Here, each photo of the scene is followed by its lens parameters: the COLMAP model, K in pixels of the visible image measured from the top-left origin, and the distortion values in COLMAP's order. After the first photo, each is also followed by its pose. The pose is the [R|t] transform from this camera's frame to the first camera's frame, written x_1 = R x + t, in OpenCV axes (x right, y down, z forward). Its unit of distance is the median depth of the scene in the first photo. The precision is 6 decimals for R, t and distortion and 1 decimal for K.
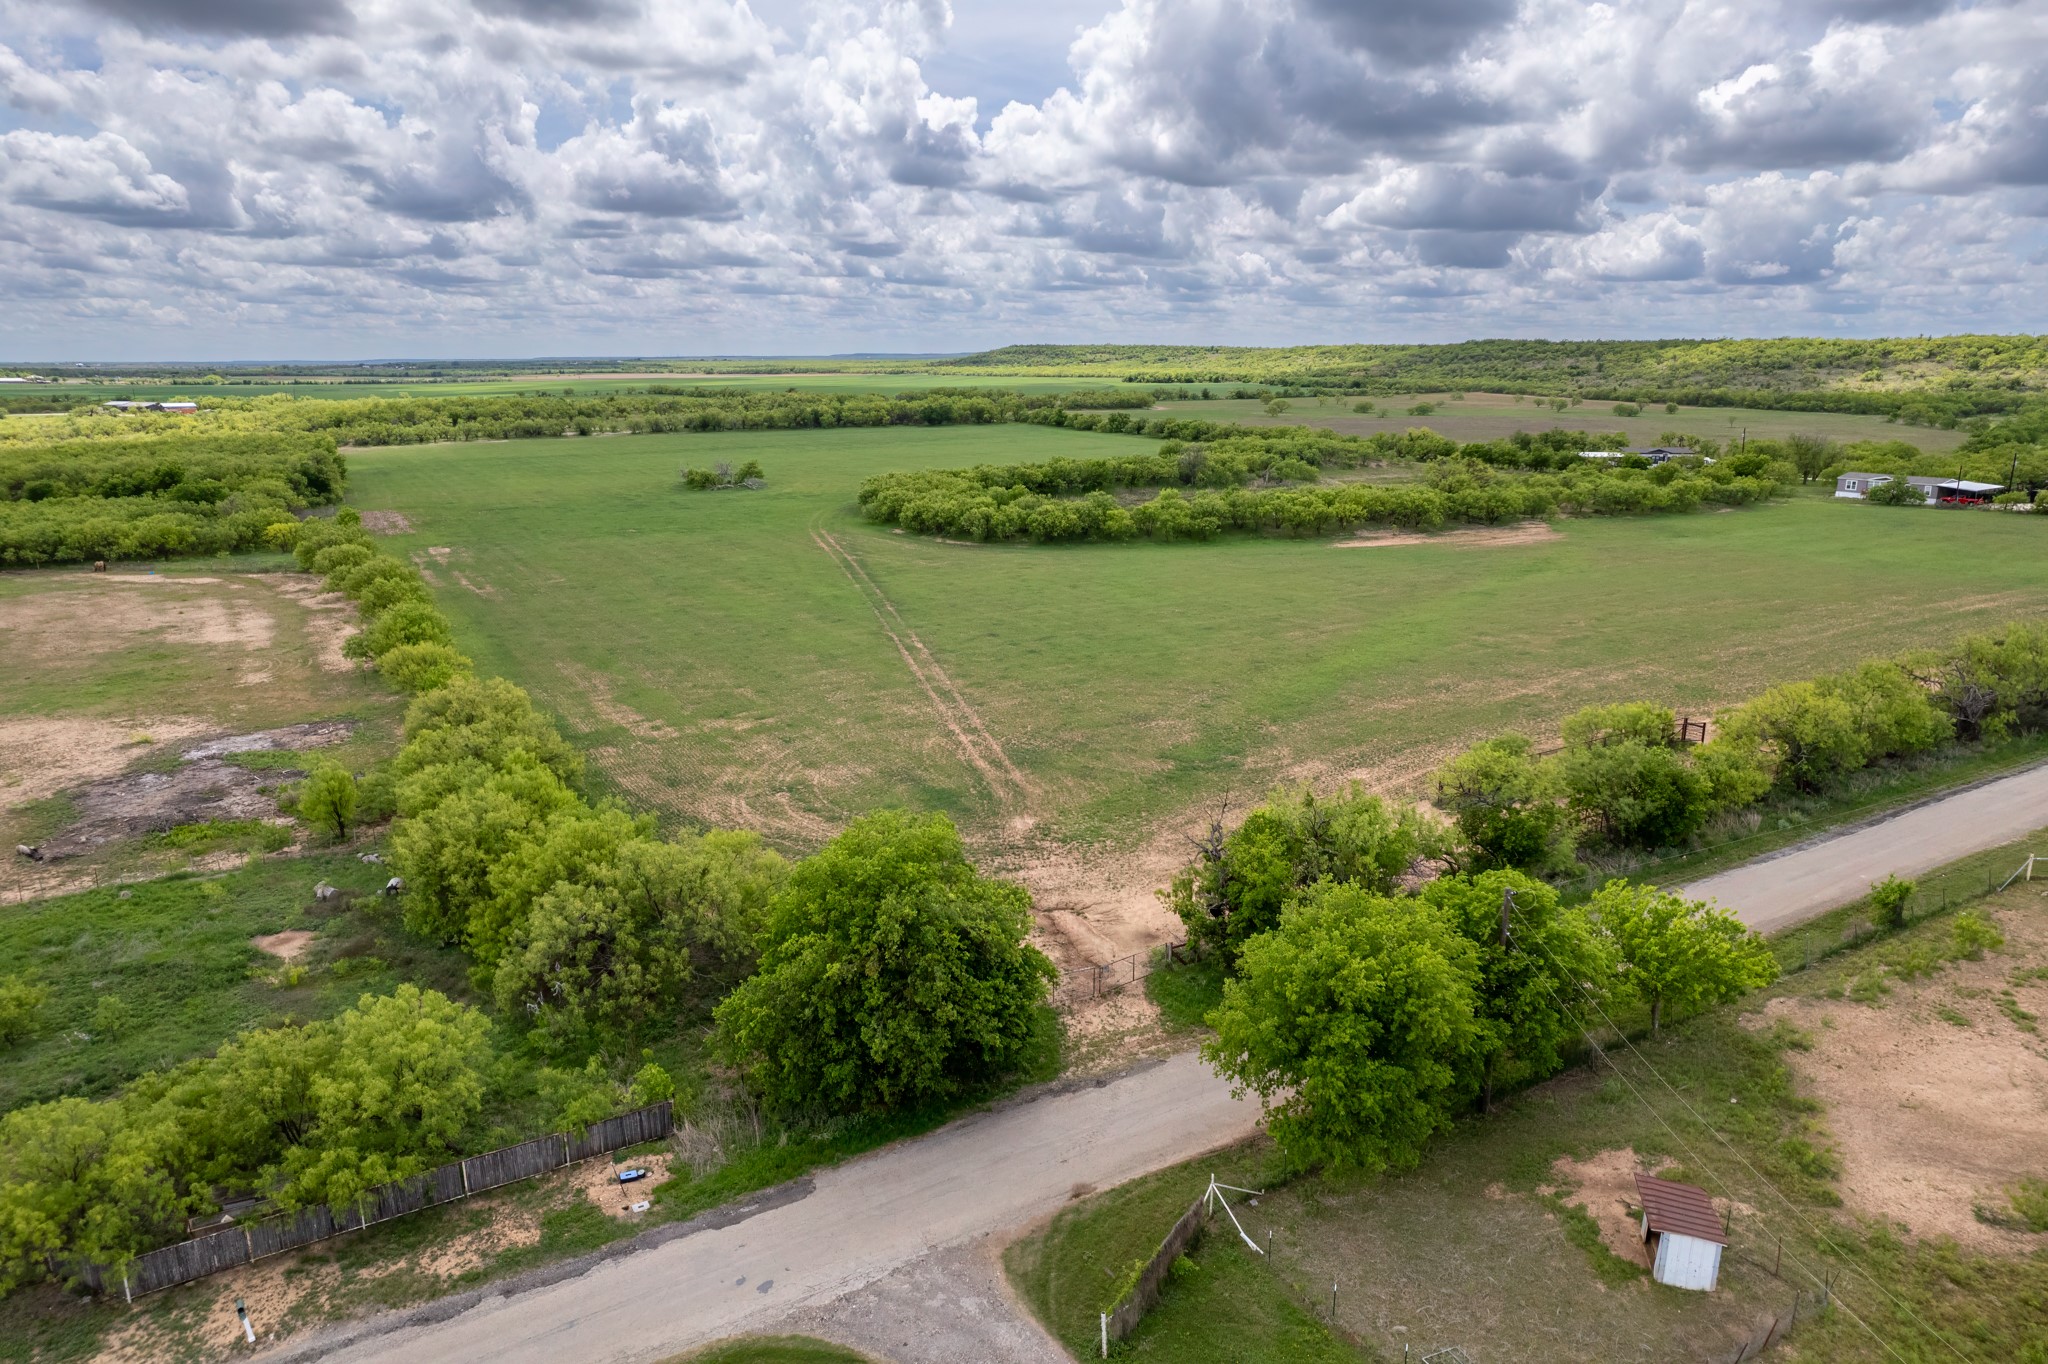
lens RADIAL K [[1310.9, 0, 1034.8], [0, 1310.9, 694.3], [0, 0, 1]] dist [-0.074599, 0.065616]
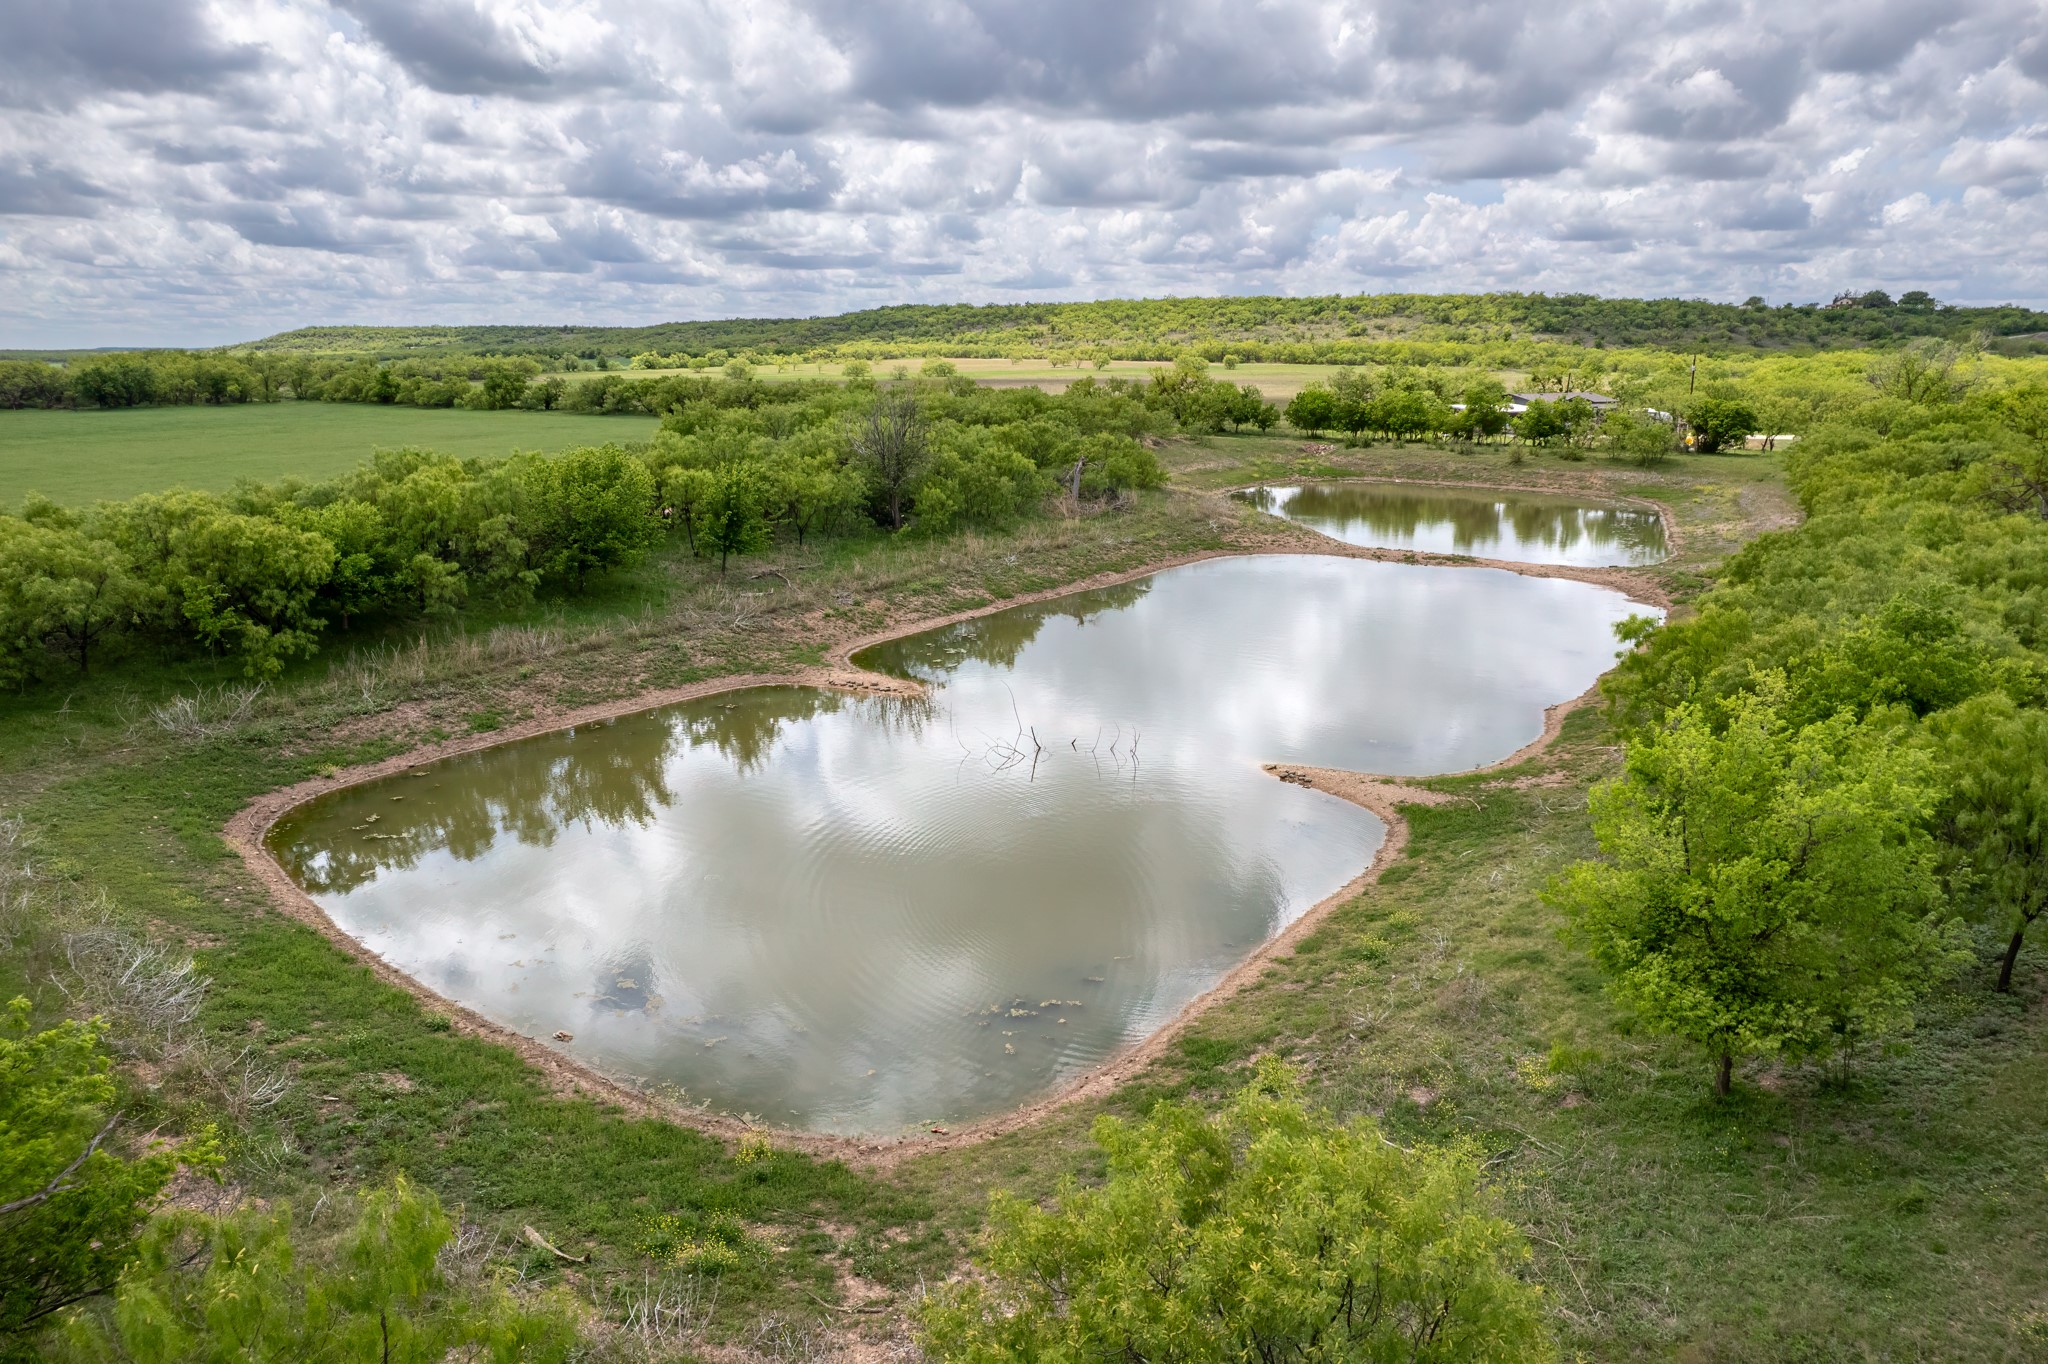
lens RADIAL K [[1316.1, 0, 1033.7], [0, 1316.1, 690.0], [0, 0, 1]] dist [-0.073466, 0.062557]
pose [[0.888809, -0.118687, 0.442641, 0.034028], [0.117177, 0.992631, 0.030872, -0.428593], [-0.443043, 0.024428, 0.896167, 2.390354]]
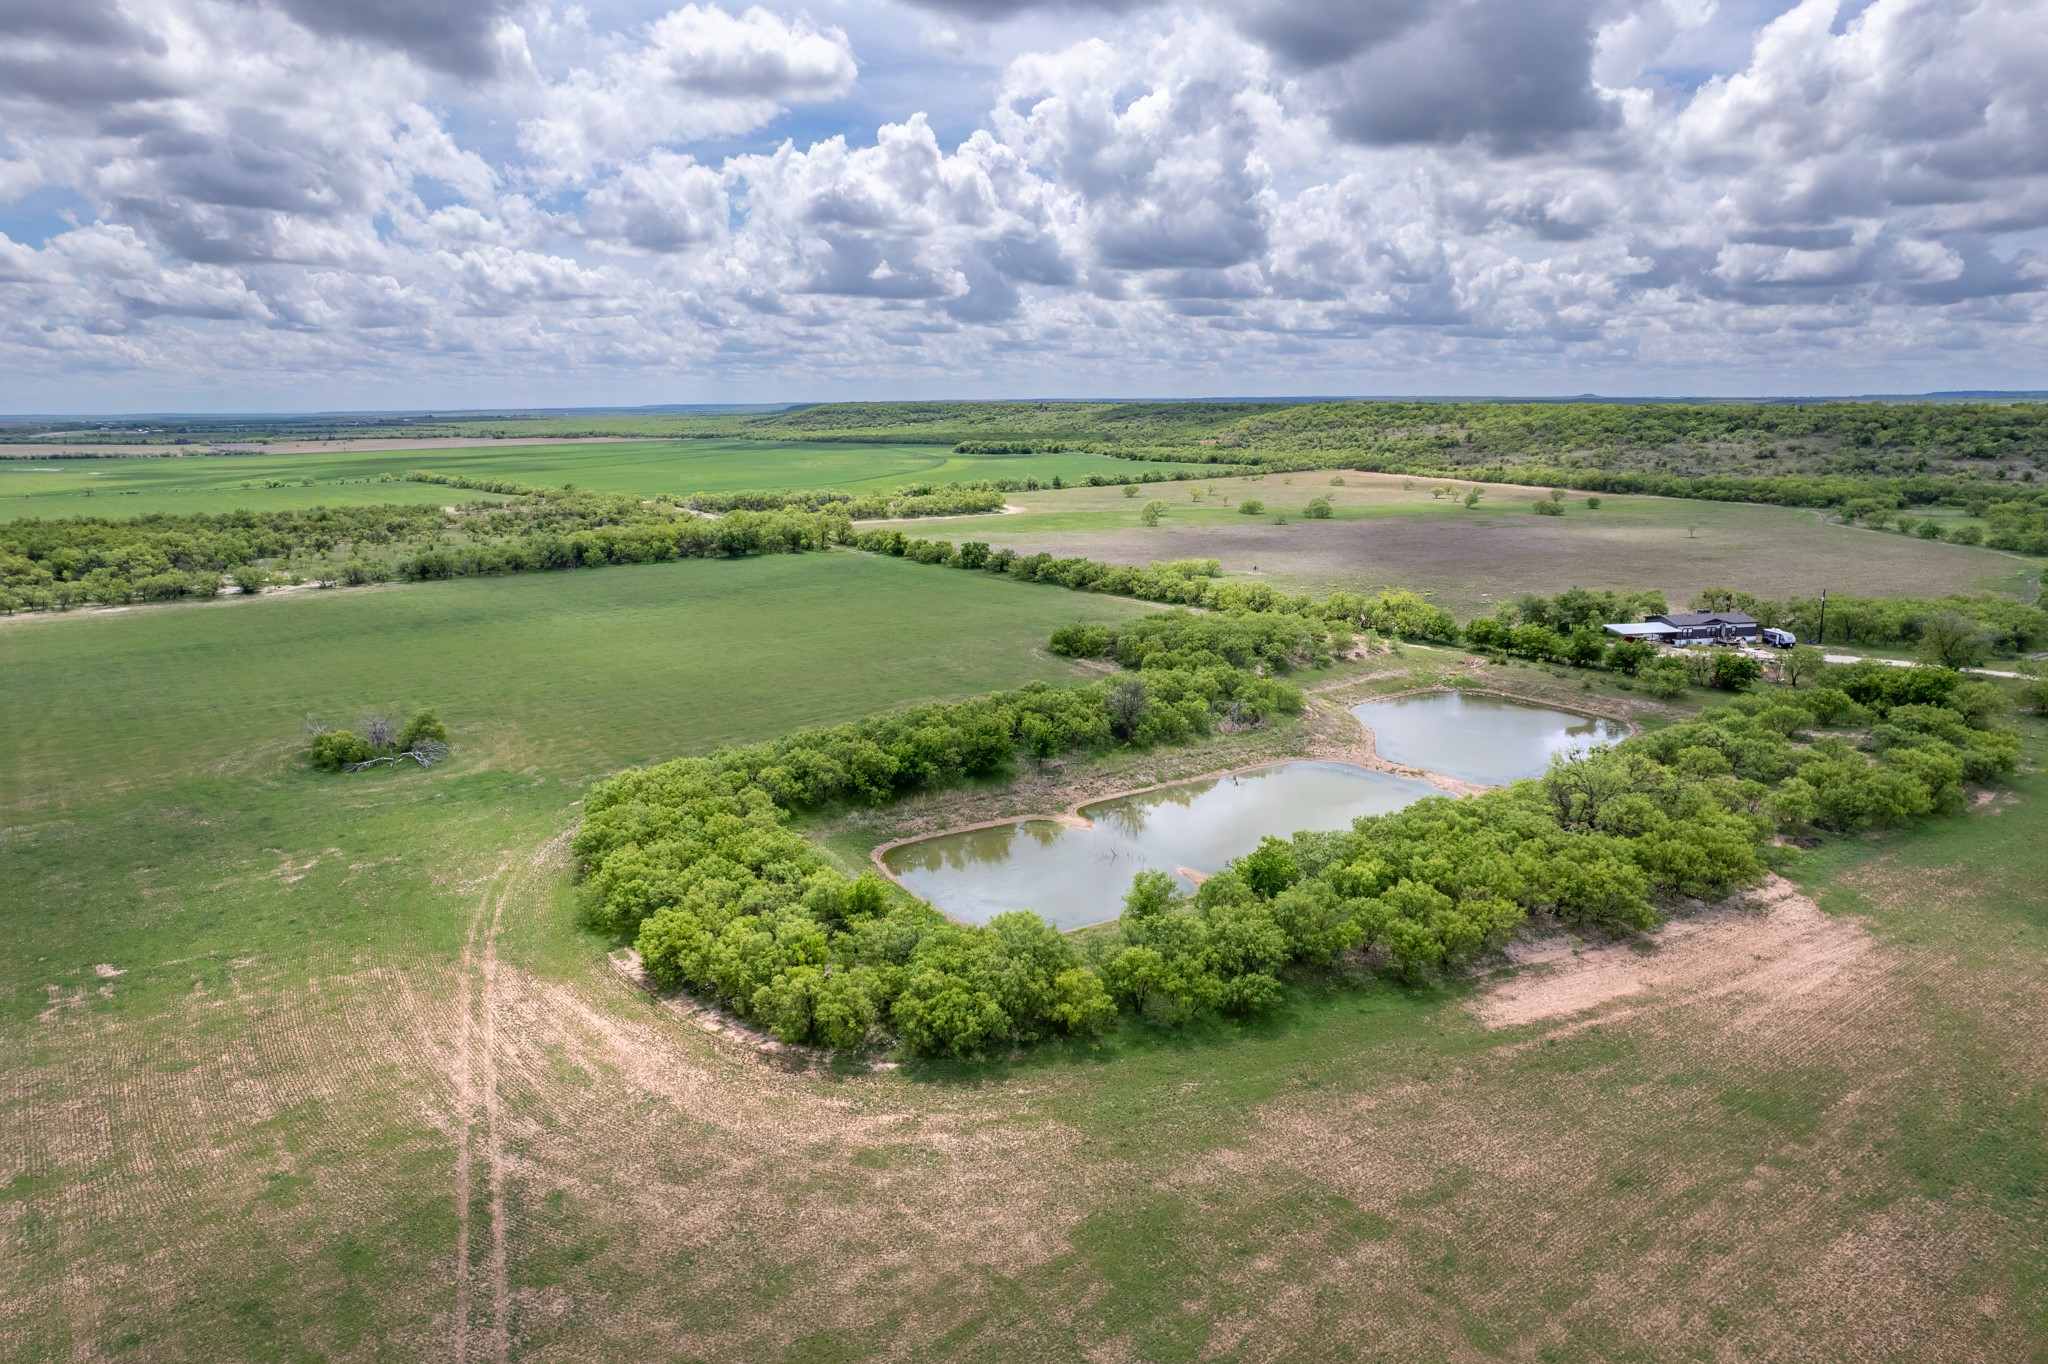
lens RADIAL K [[1326.5, 0, 1037.5], [0, 1326.5, 684.2], [0, 0, 1]] dist [-0.073654, 0.068707]
pose [[0.990772, -0.034856, 0.130981, -0.029589], [0.040590, 0.998319, -0.041365, -0.540770], [-0.129319, 0.046300, 0.990522, 1.190883]]
